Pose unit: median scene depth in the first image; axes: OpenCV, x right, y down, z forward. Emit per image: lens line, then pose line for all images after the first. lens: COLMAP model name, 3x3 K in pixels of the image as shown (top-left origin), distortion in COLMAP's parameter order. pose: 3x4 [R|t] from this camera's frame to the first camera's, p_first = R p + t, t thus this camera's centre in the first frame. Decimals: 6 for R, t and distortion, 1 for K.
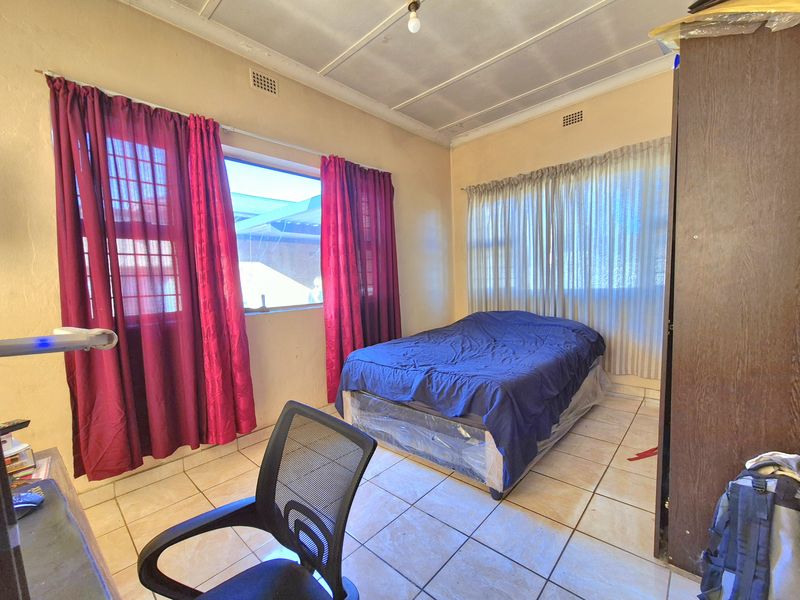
lens RADIAL K [[332.2, 0, 394.7], [0, 332.2, 309.3], [0, 0, 1]] dist [0.001462, 0.000082]
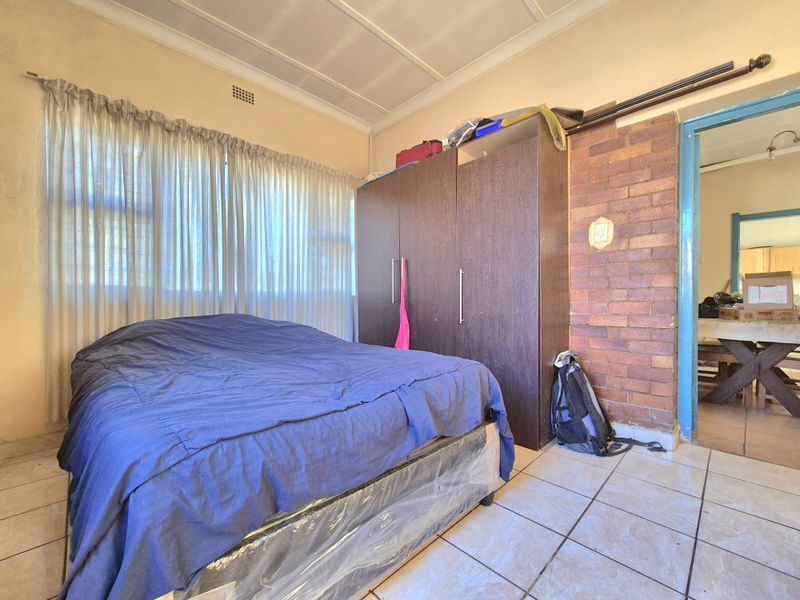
lens RADIAL K [[332.2, 0, 394.7], [0, 332.2, 309.3], [0, 0, 1]] dist [0.001462, 0.000082]
pose [[0.053004, 0.022719, 0.998336, -0.295829], [0.090647, 0.995504, -0.027467, 0.043374], [-0.994472, 0.091952, 0.050706, 0.608122]]
